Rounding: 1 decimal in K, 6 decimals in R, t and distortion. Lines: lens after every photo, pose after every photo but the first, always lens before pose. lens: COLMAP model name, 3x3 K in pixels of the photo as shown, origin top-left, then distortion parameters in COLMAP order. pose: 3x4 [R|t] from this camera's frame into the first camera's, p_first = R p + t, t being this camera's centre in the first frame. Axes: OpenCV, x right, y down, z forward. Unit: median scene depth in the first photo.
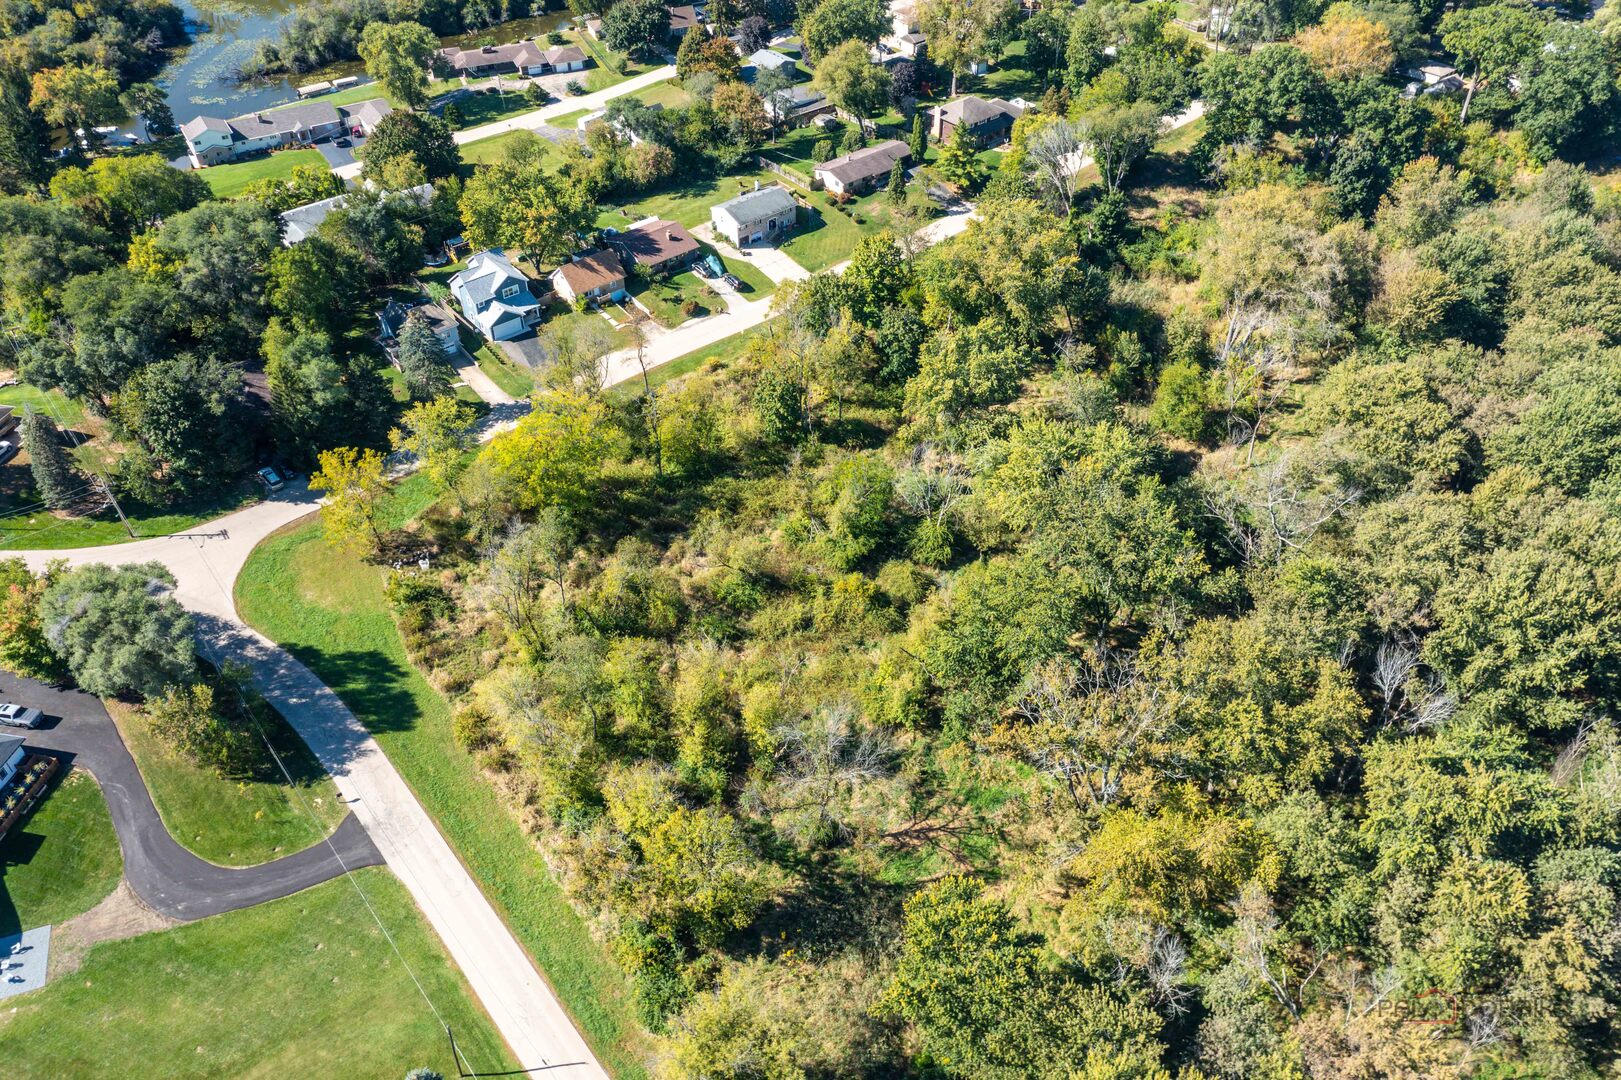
lens RADIAL K [[1263.4, 0, 809.1], [0, 1263.4, 538.3], [0, 0, 1]] dist [0.029177, 0.005080]
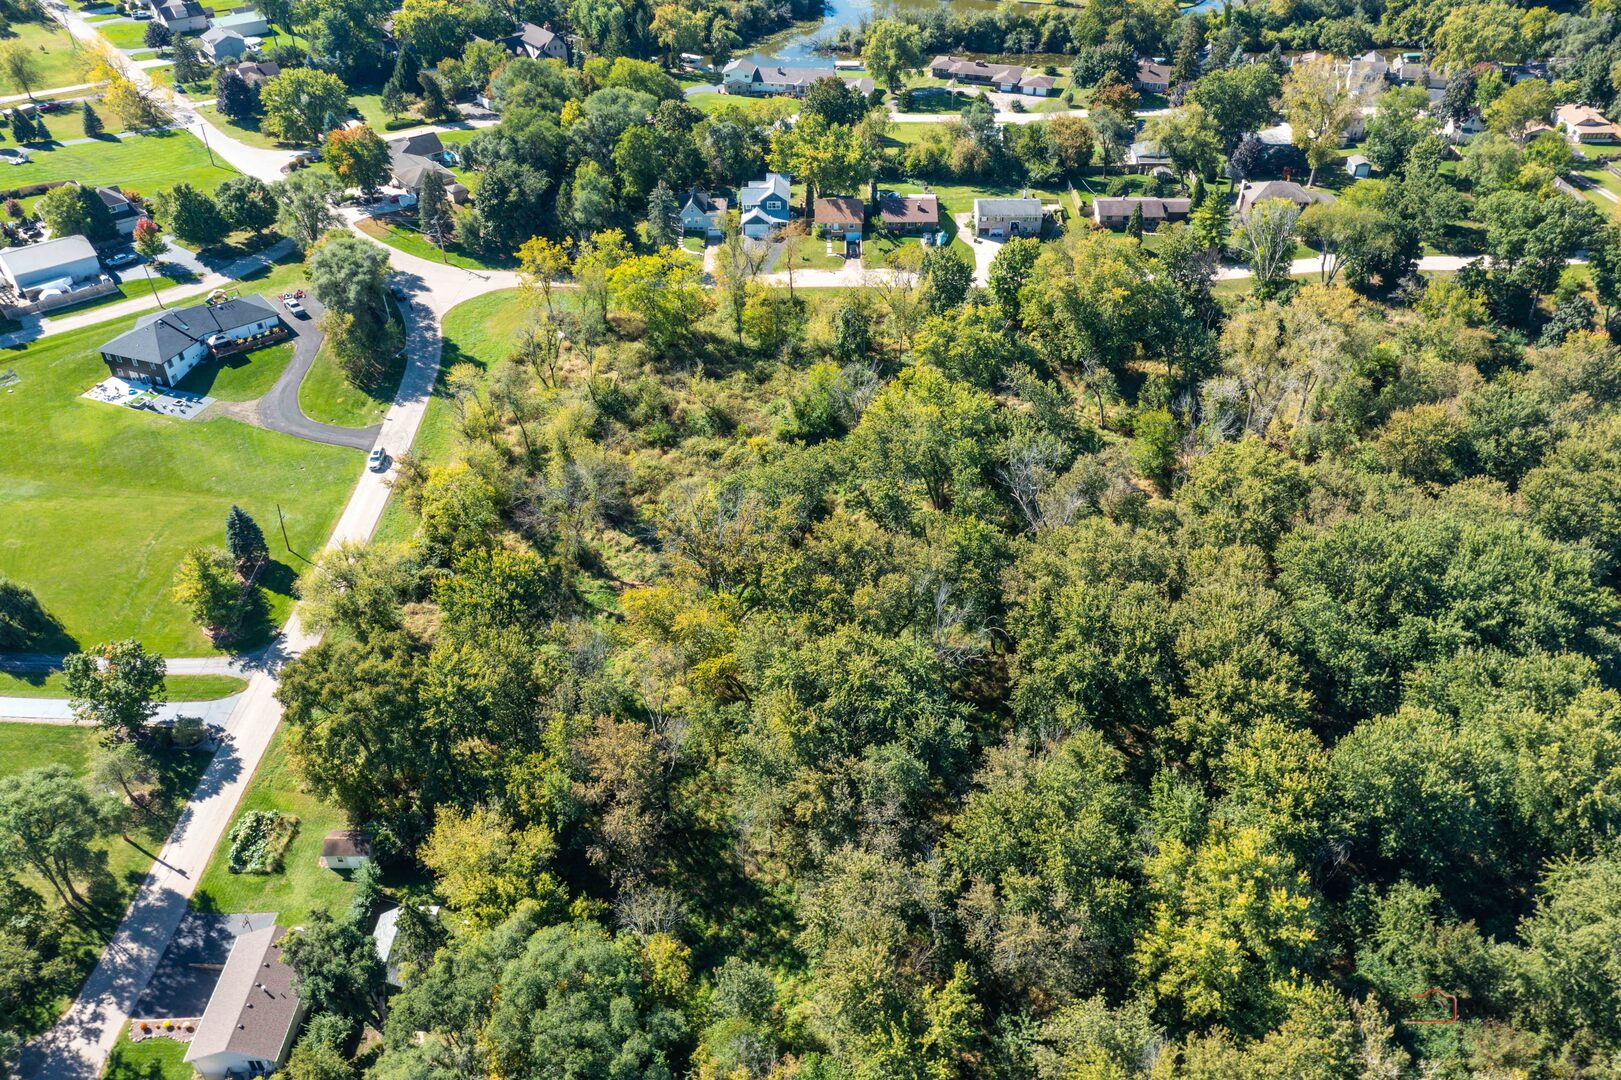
lens RADIAL K [[1263.4, 0, 809.0], [0, 1263.4, 533.9], [0, 0, 1]] dist [0.029177, 0.005080]
pose [[0.769325, 0.388844, -0.506892, 0.626782], [-0.419064, 0.906037, 0.059008, 0.019736], [0.482208, 0.167024, 0.859988, -0.042936]]
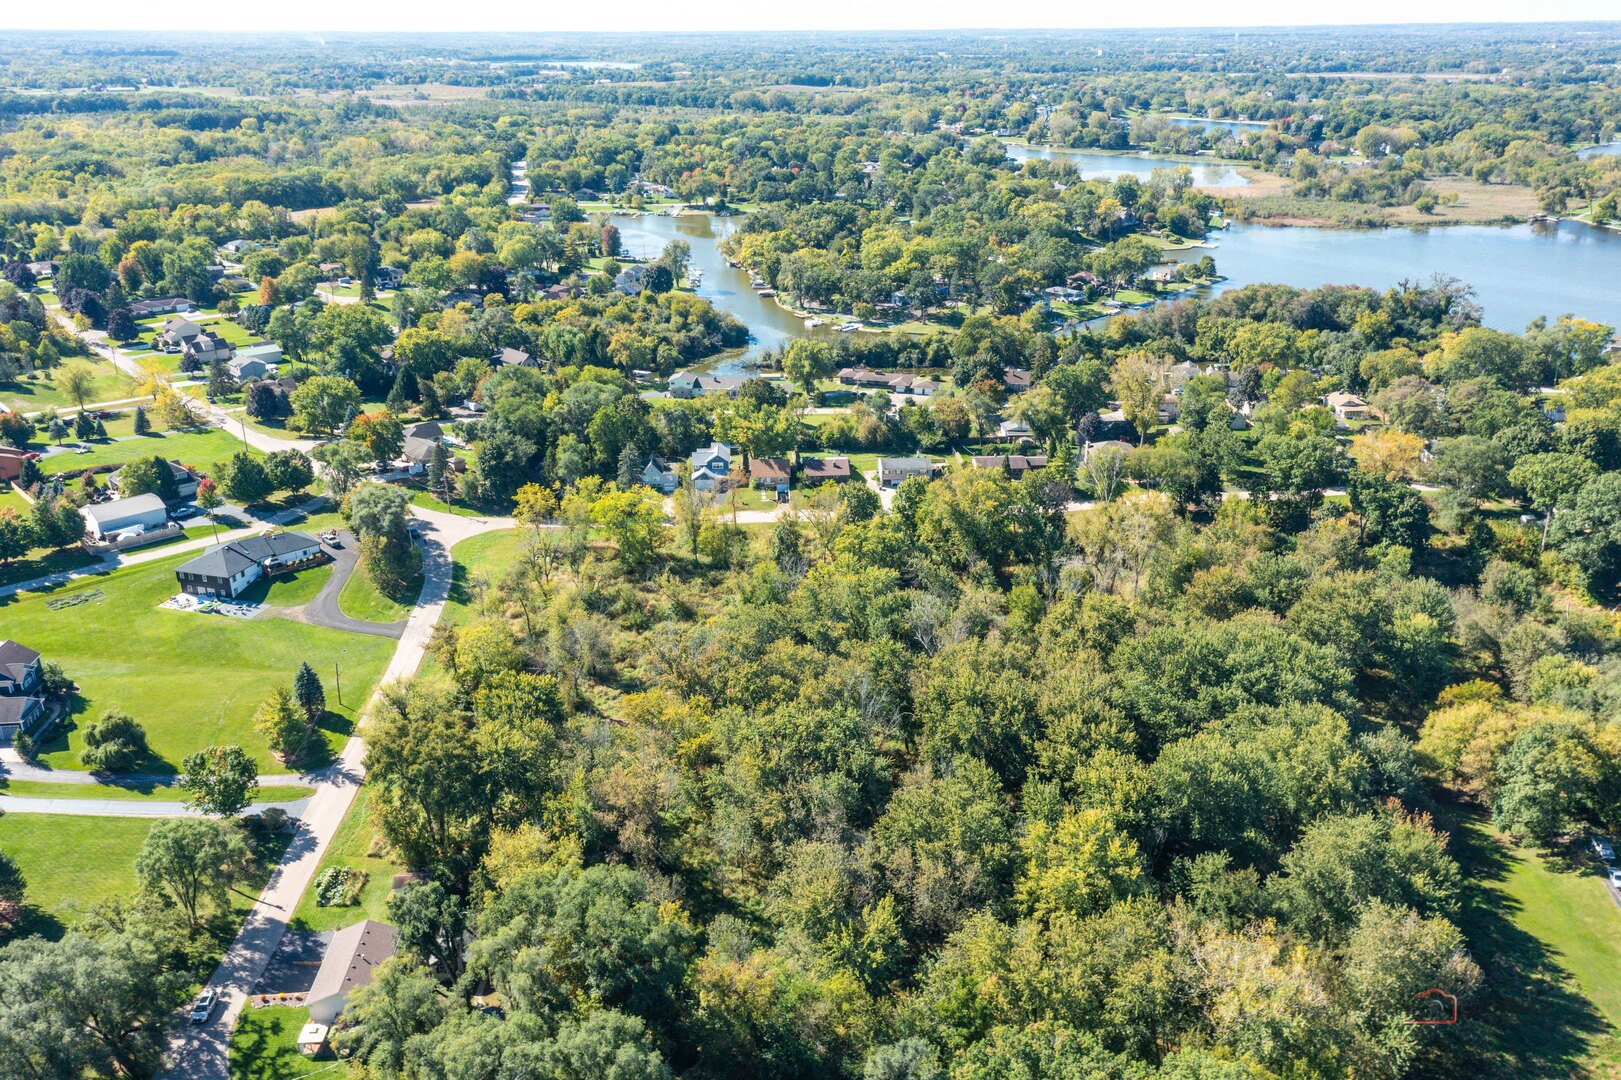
lens RADIAL K [[1263.4, 0, 807.3], [0, 1263.4, 535.6], [0, 0, 1]] dist [0.029177, 0.005080]
pose [[0.810327, 0.224840, -0.541126, 0.807007], [-0.387714, 0.898141, -0.207414, 0.188590], [0.439373, 0.377875, 0.814961, -0.243232]]
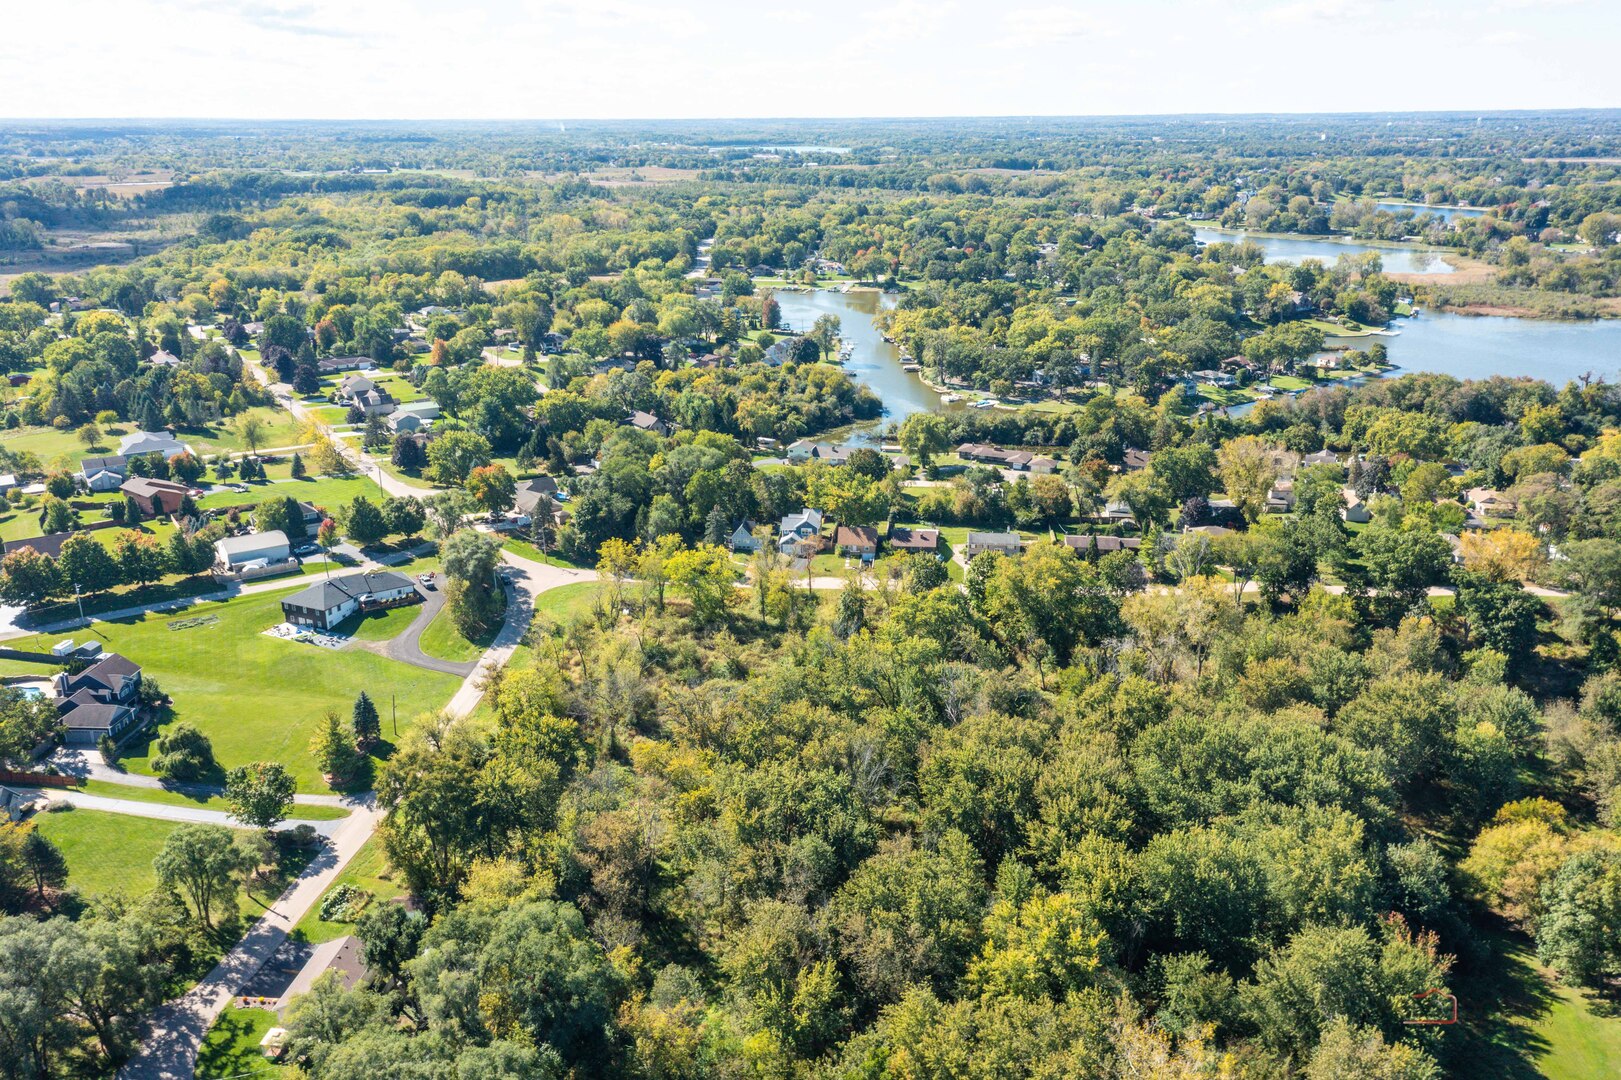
lens RADIAL K [[1263.4, 0, 808.5], [0, 1263.4, 537.7], [0, 0, 1]] dist [0.029177, 0.005080]
pose [[0.705914, 0.231388, -0.669437, 0.930110], [-0.466593, 0.862995, -0.193728, 0.137446], [0.532895, 0.449110, 0.717164, -0.176679]]
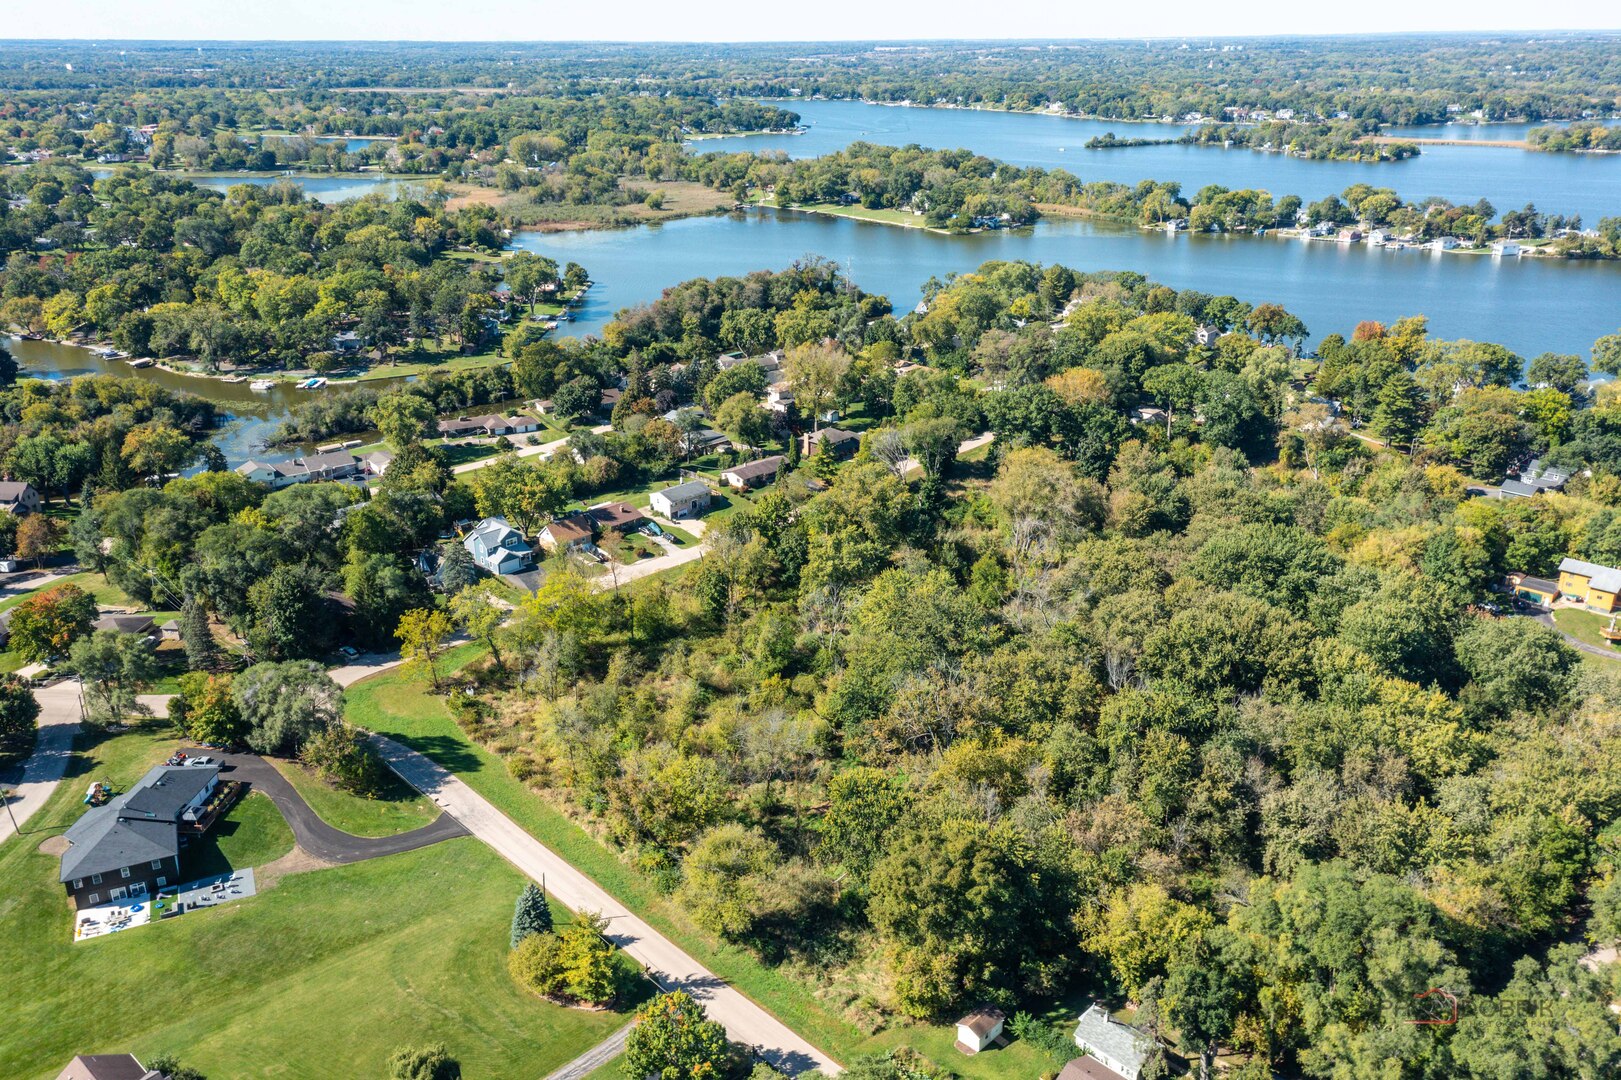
lens RADIAL K [[1263.4, 0, 806.2], [0, 1263.4, 542.9], [0, 0, 1]] dist [0.029177, 0.005080]
pose [[0.993917, -0.034151, 0.104702, -0.064421], [0.066898, 0.942429, -0.327647, 0.306389], [-0.087485, 0.332658, 0.938981, -0.359339]]
